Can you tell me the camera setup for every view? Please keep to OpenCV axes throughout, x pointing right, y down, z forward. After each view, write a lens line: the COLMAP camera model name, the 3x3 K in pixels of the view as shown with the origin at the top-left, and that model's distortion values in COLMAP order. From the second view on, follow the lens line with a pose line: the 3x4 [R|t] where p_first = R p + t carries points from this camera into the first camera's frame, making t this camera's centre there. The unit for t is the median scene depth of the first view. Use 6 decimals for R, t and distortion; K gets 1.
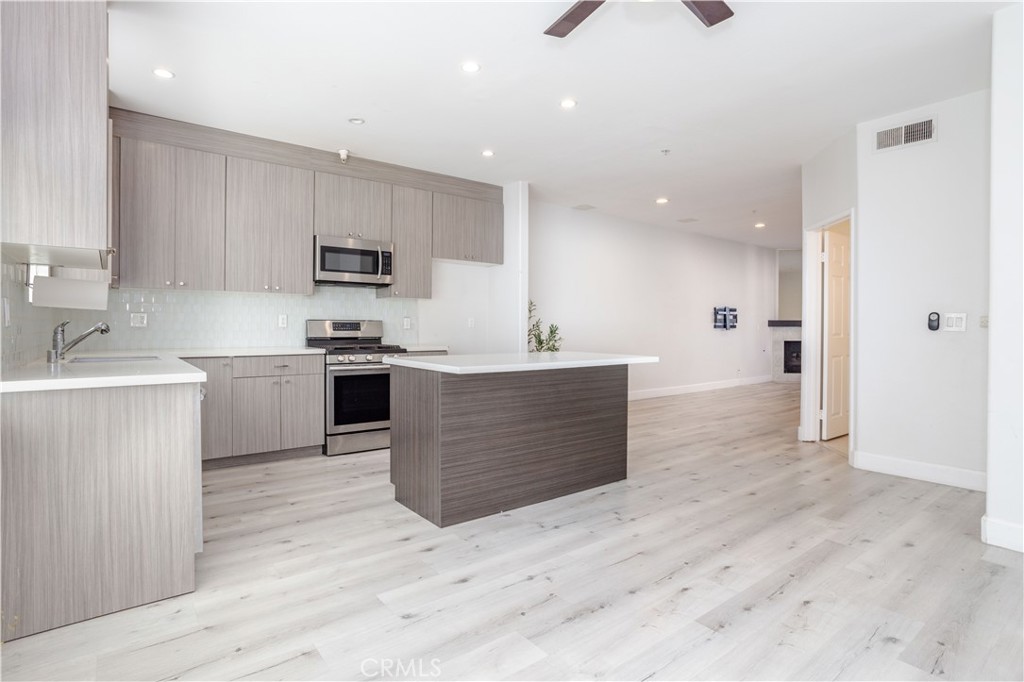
lens RADIAL K [[523.8, 0, 505.2], [0, 523.8, 328.4], [0, 0, 1]] dist [-0.064793, 0.034760]
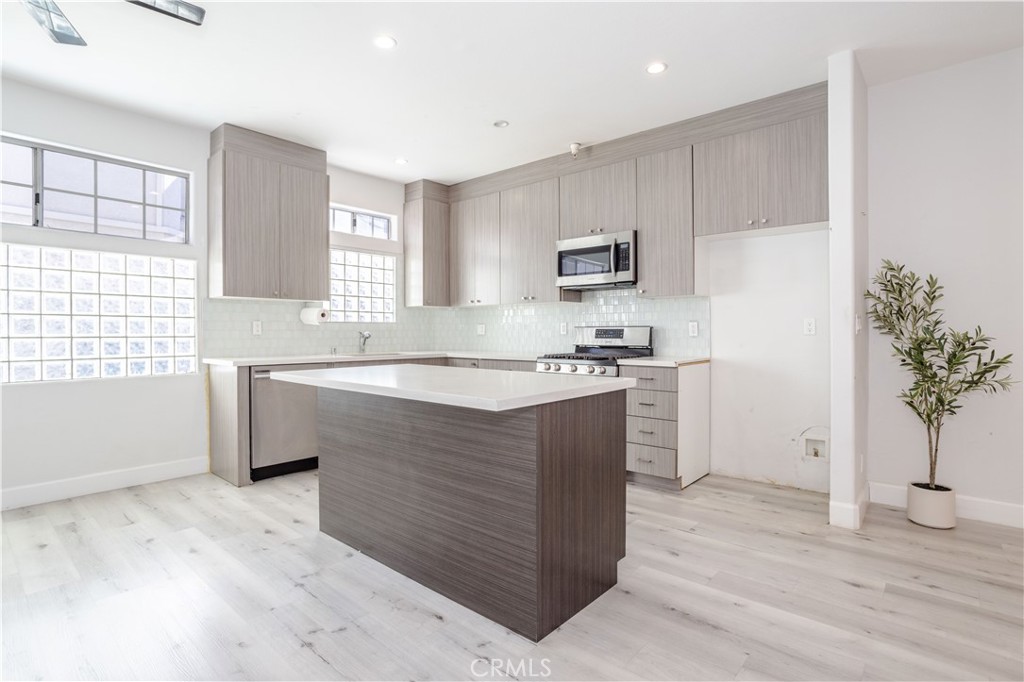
lens RADIAL K [[509.7, 0, 512.6], [0, 509.7, 332.3], [0, 0, 1]] dist [-0.061741, 0.038930]
pose [[0.191700, -0.005396, -0.981439, 0.641256], [-0.000608, 0.999984, -0.005616, -0.000940], [0.981453, 0.001673, 0.191693, 0.819819]]
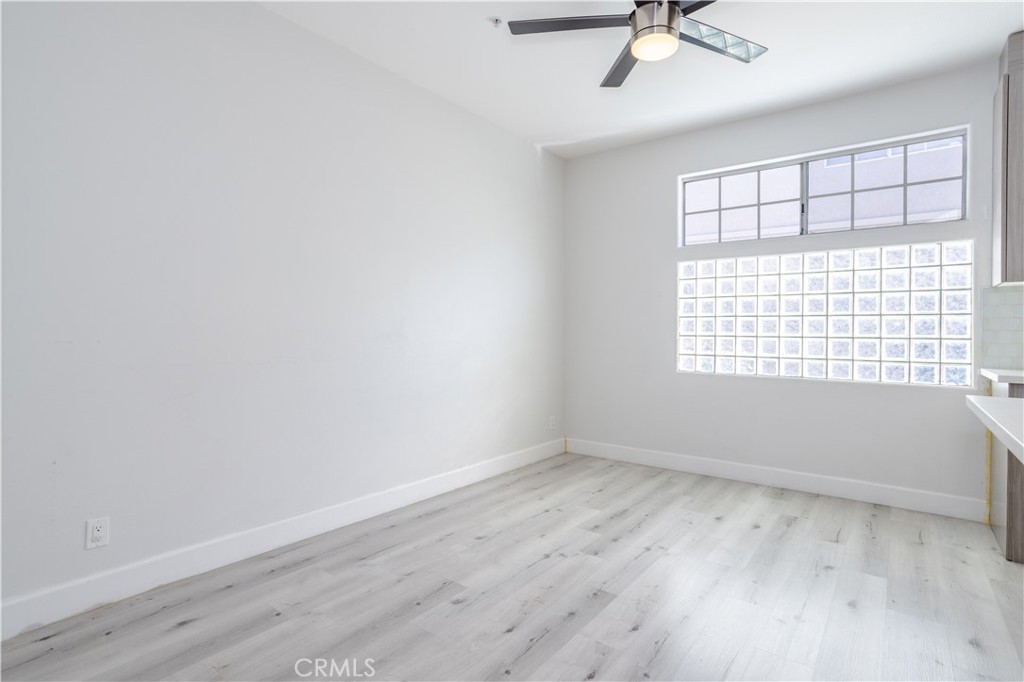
lens RADIAL K [[509.7, 0, 512.6], [0, 509.7, 332.3], [0, 0, 1]] dist [-0.061741, 0.038930]
pose [[-0.967806, -0.008998, -0.251536, 0.412365], [-0.010540, 0.999933, 0.004783, -0.003837], [0.251476, 0.007280, -0.967836, 0.943768]]
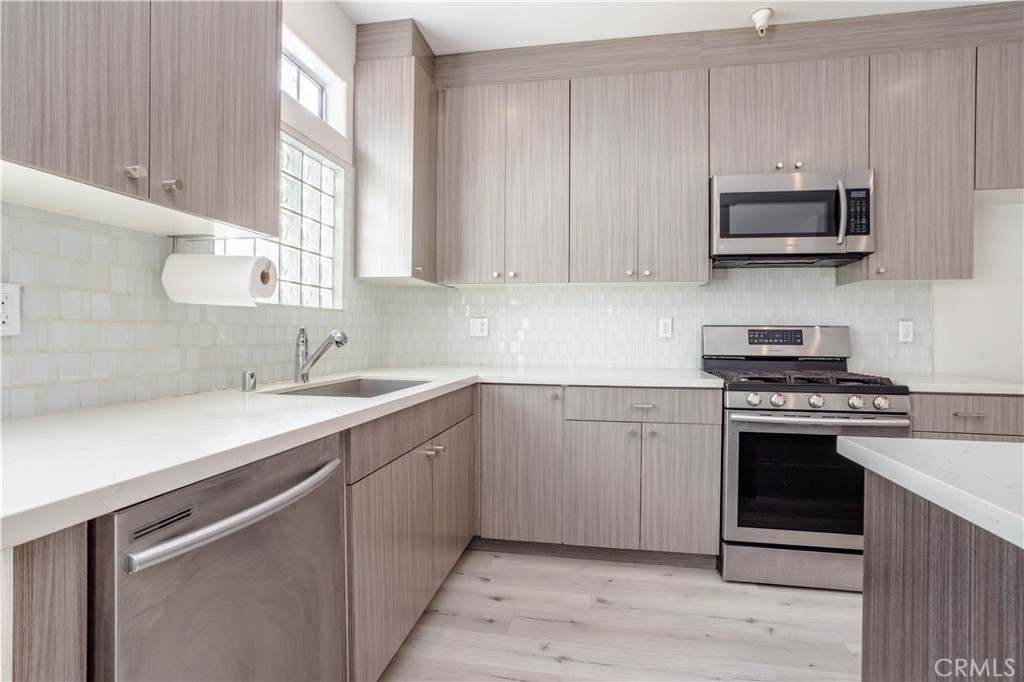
lens RADIAL K [[509.7, 0, 512.6], [0, 509.7, 332.3], [0, 0, 1]] dist [-0.061741, 0.038930]
pose [[0.668081, -0.000956, -0.744088, -0.112064], [-0.007078, 0.999946, -0.007639, -0.003361], [0.744055, 0.010370, 0.668038, 0.525732]]
